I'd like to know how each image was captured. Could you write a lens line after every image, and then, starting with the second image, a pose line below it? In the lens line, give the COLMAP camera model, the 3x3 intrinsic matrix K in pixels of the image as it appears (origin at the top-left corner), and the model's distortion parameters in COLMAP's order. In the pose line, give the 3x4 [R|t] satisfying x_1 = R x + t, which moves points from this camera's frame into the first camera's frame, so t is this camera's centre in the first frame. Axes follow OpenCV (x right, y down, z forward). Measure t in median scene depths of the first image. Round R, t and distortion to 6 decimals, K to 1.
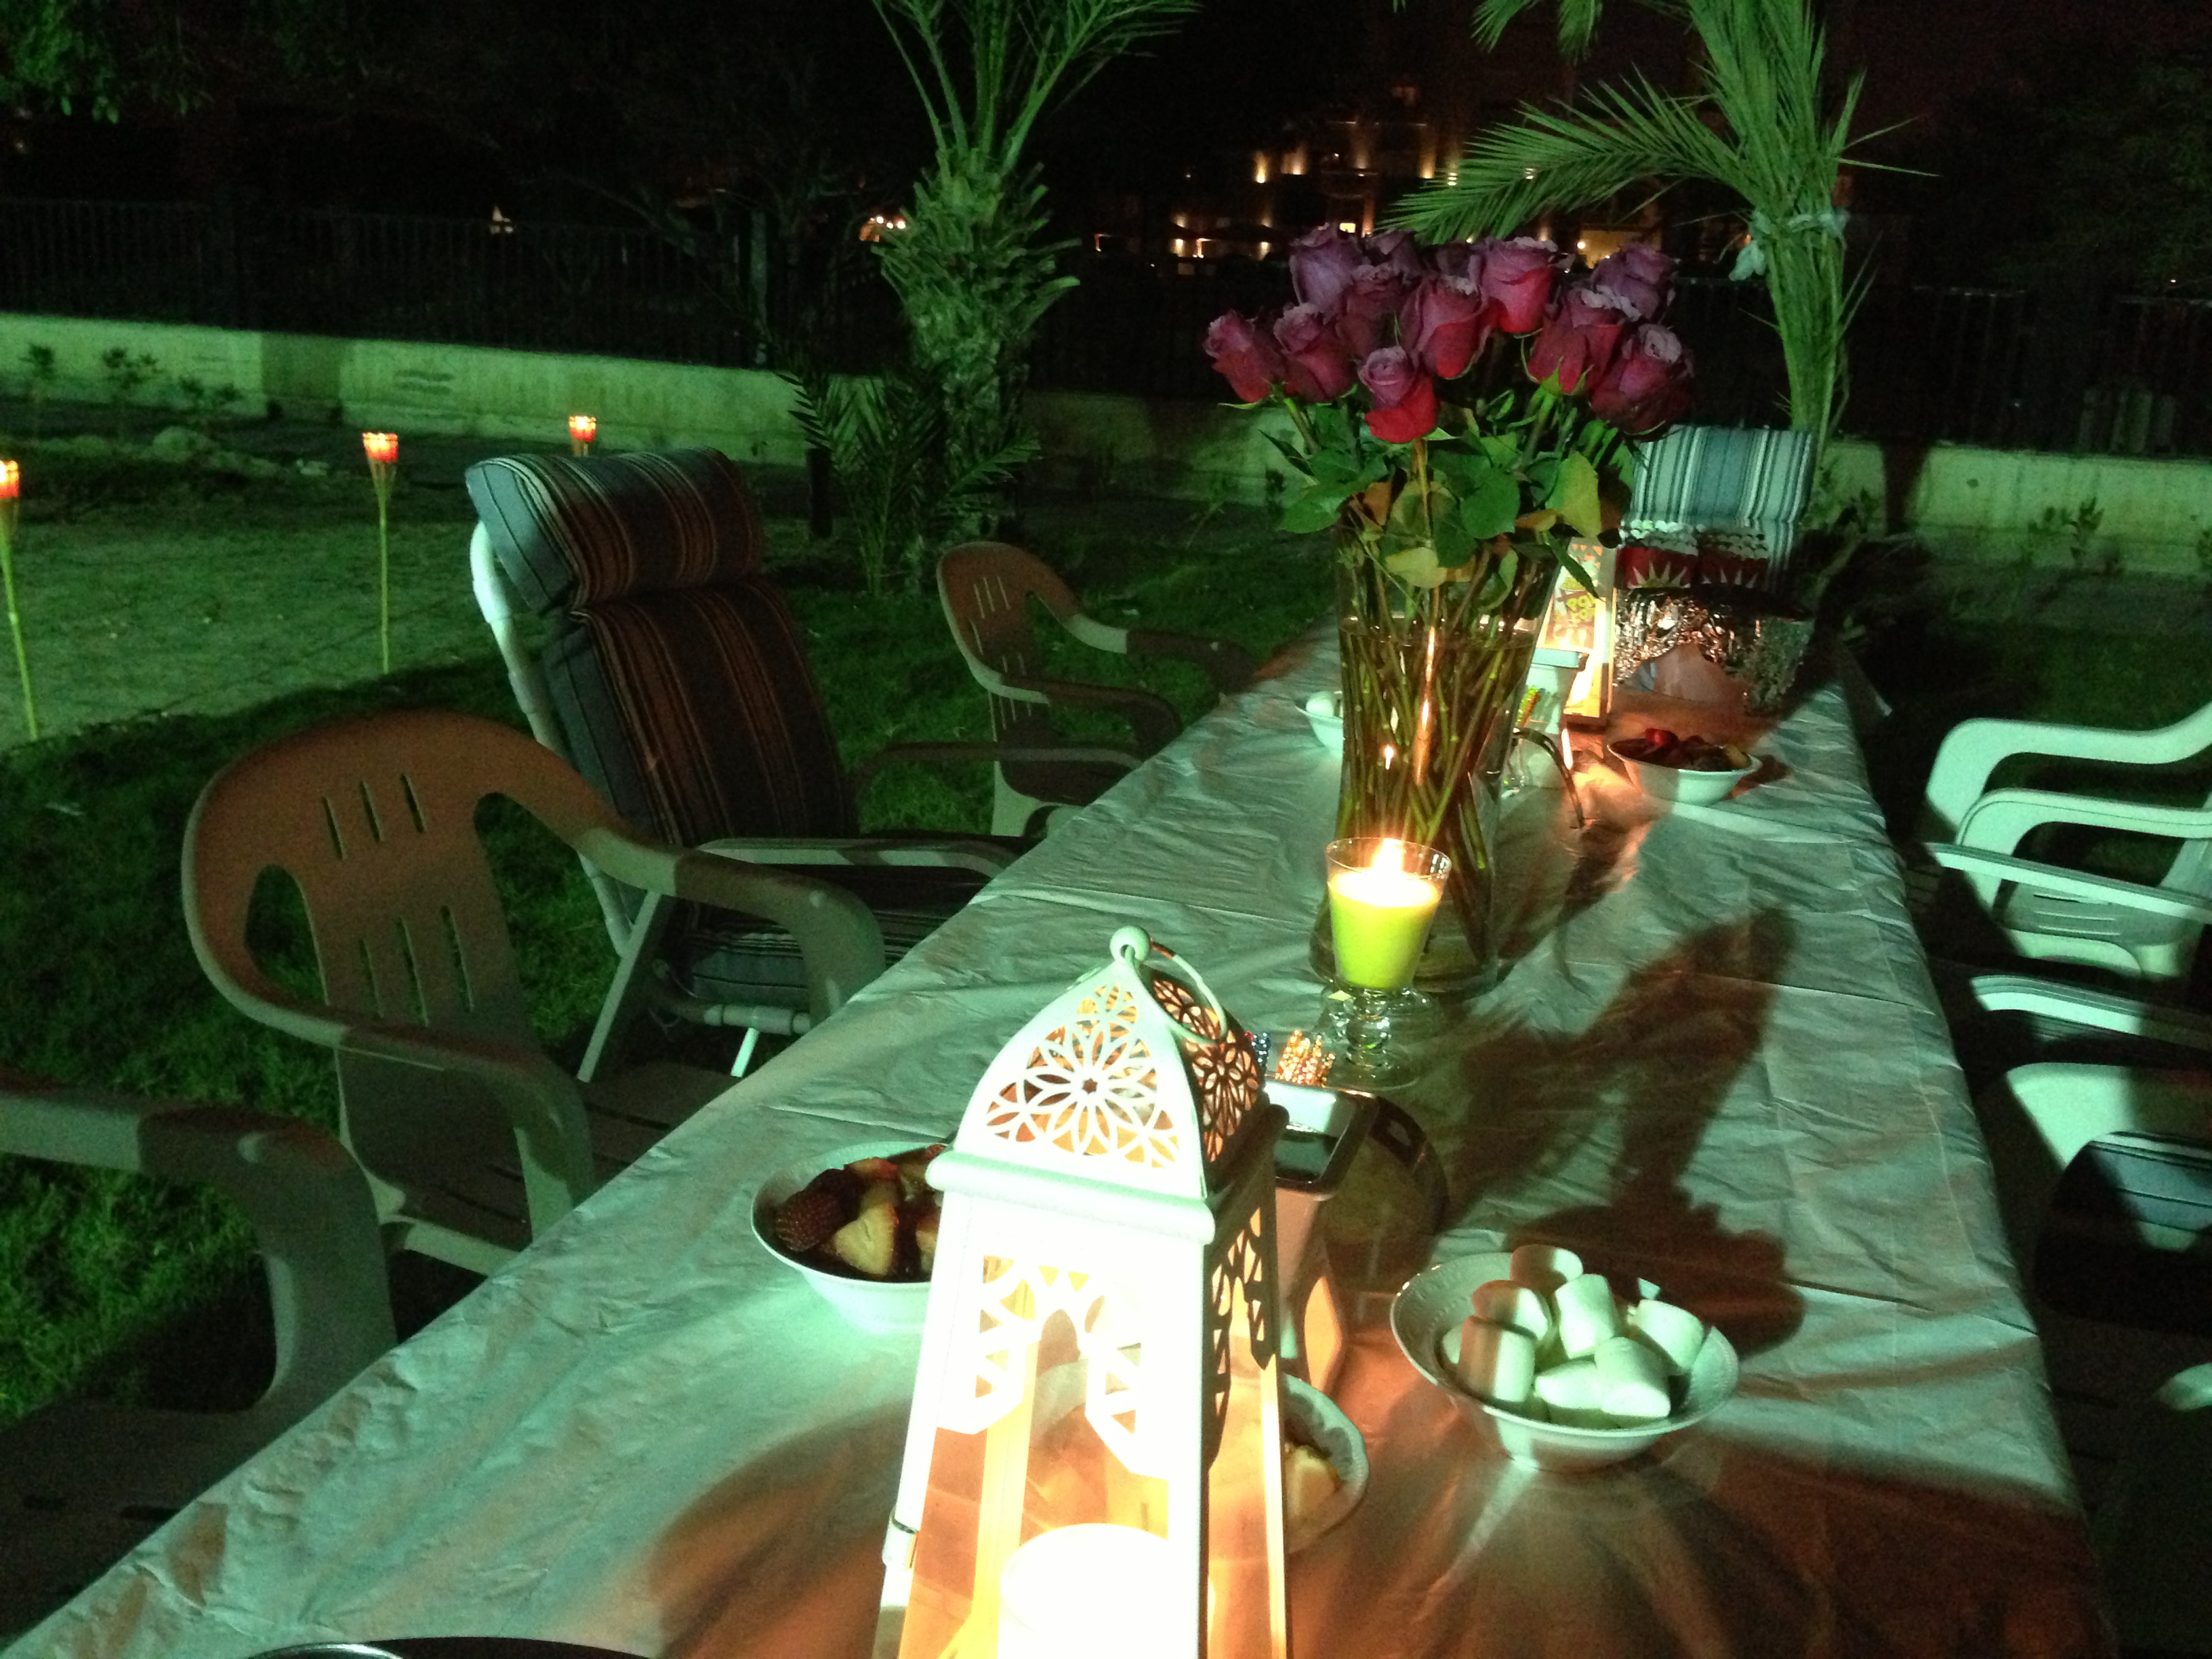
lens RADIAL K [[2142.8, 0, 1105.1], [0, 2142.8, 830.6], [0, 0, 1]] dist [-0.007003, 0.000000]
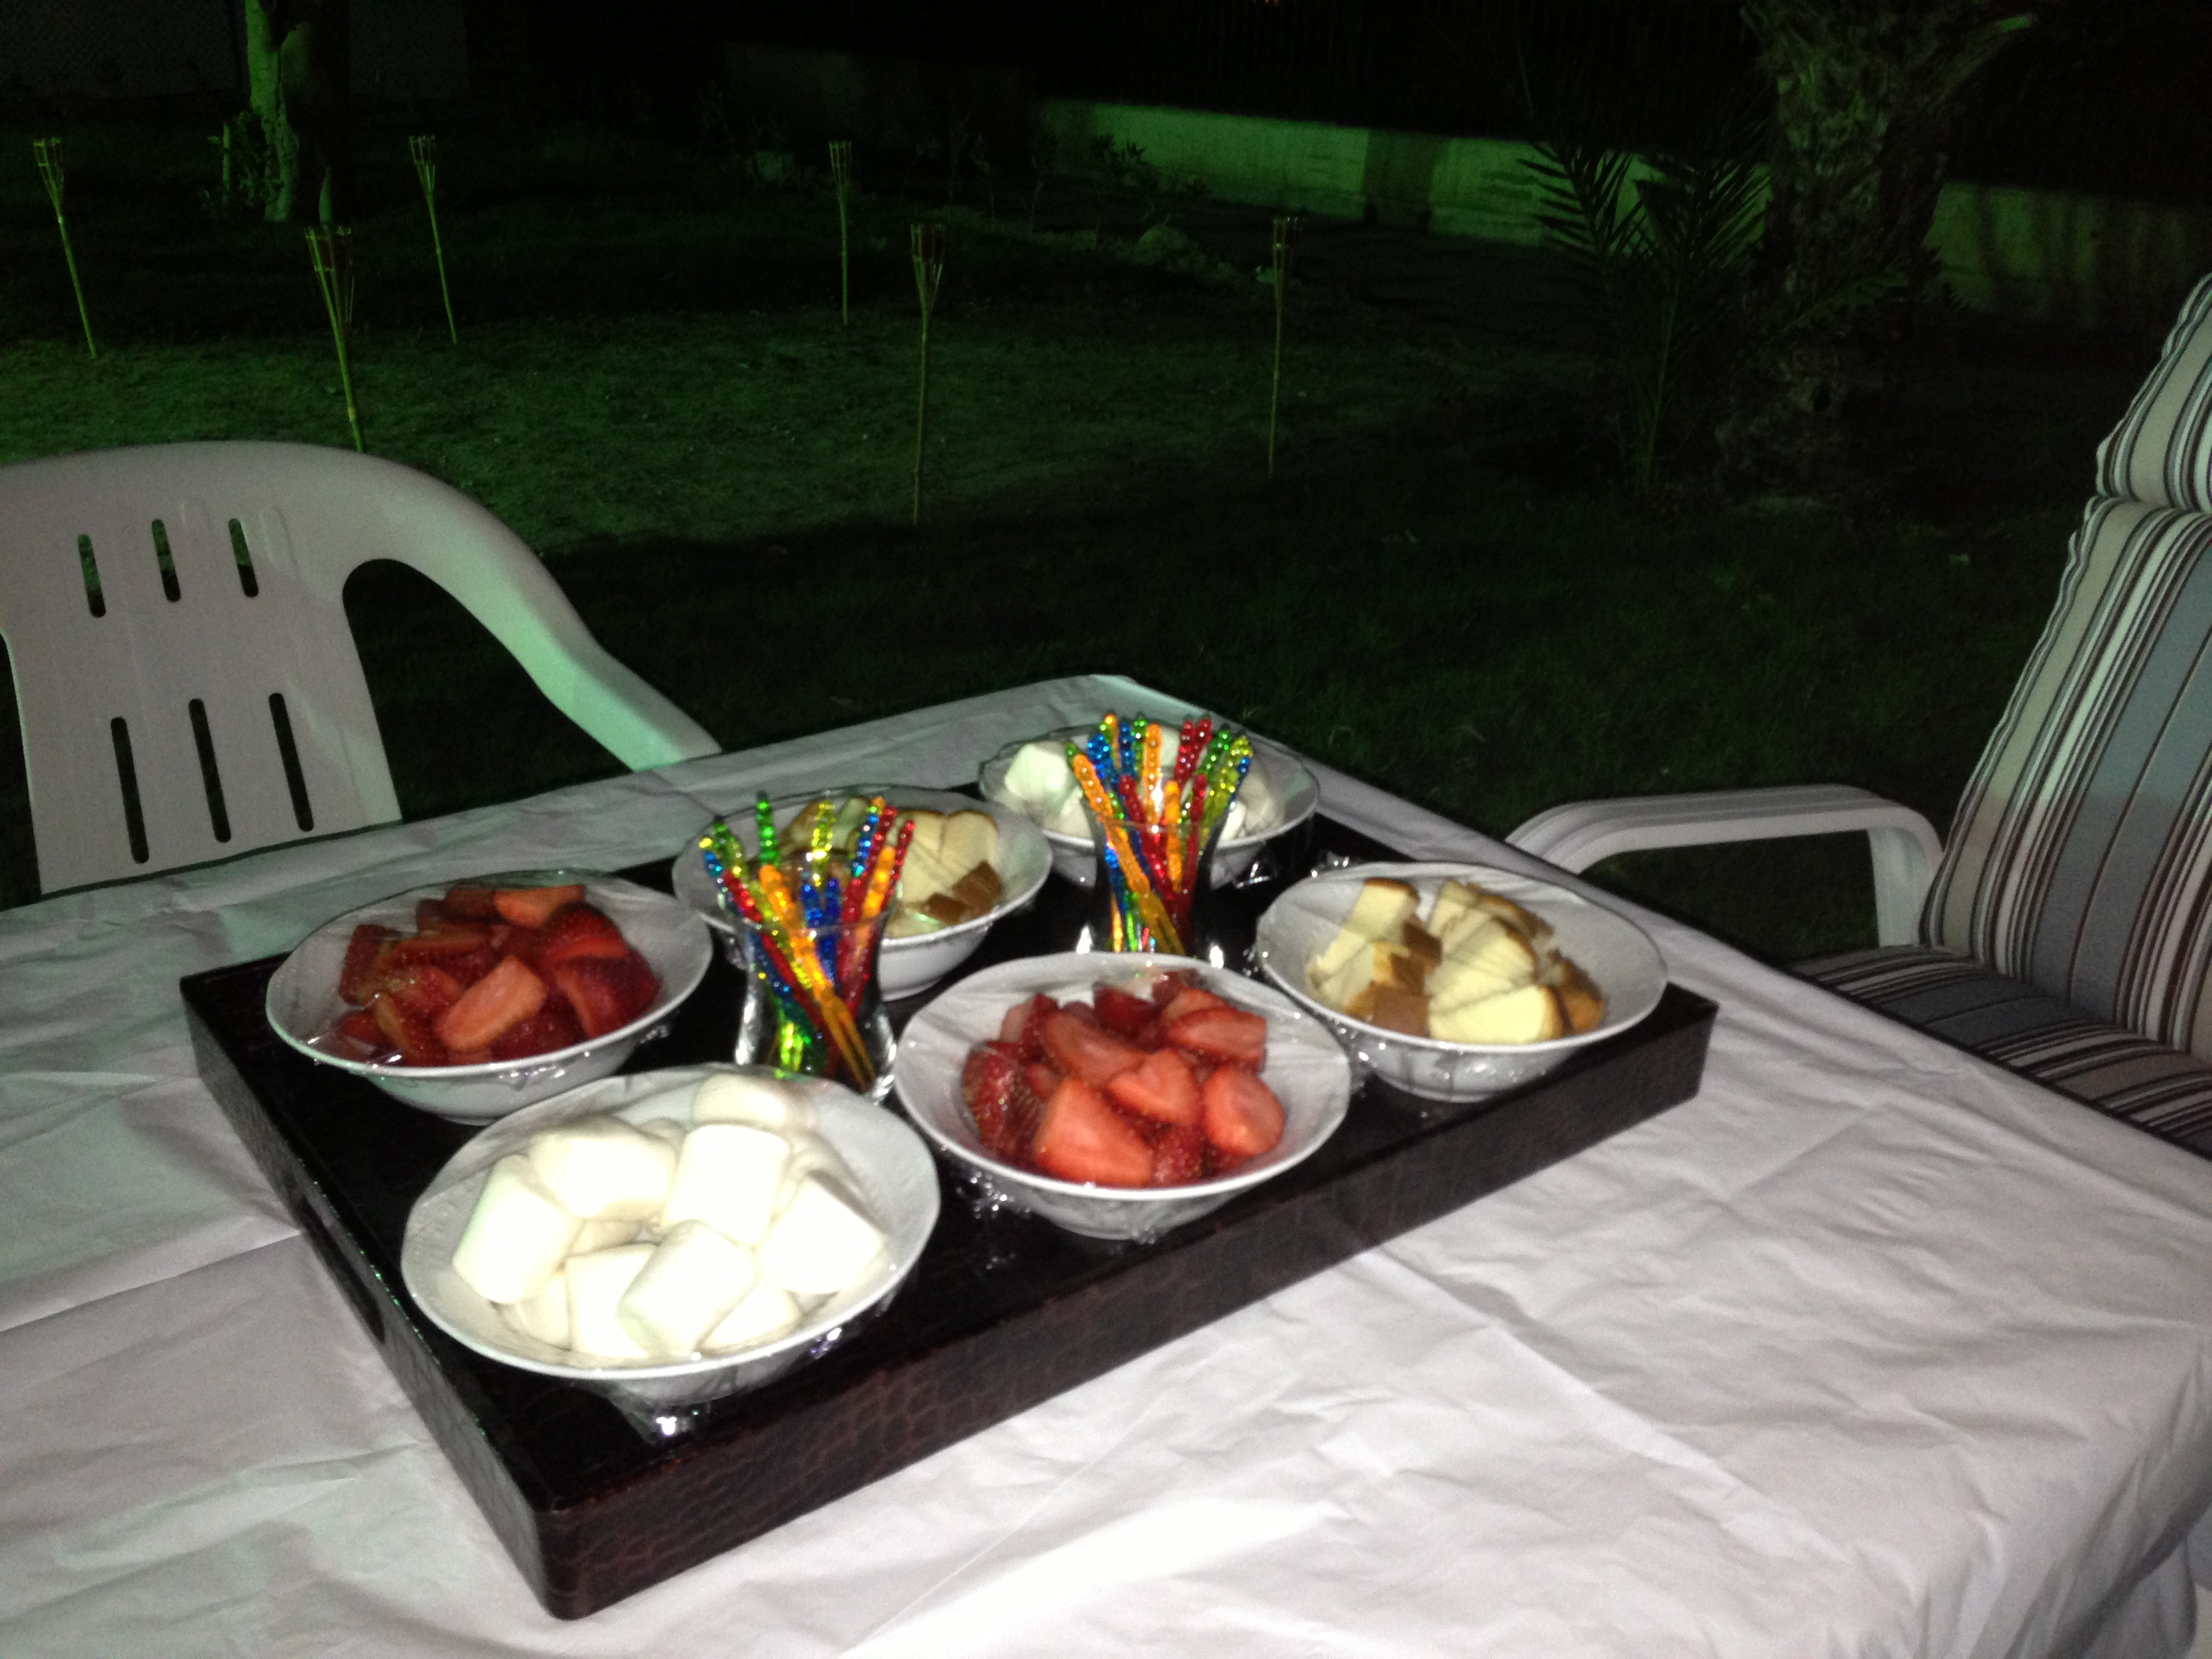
lens RADIAL K [[2142.8, 0, 1104.3], [0, 2142.8, 825.8], [0, 0, 1]] dist [-0.007003, 0.000000]
pose [[0.828678, 0.178332, -0.530557, 0.136202], [-0.136731, 0.983666, 0.117072, -0.058564], [0.542768, -0.024472, 0.839526, 0.314425]]
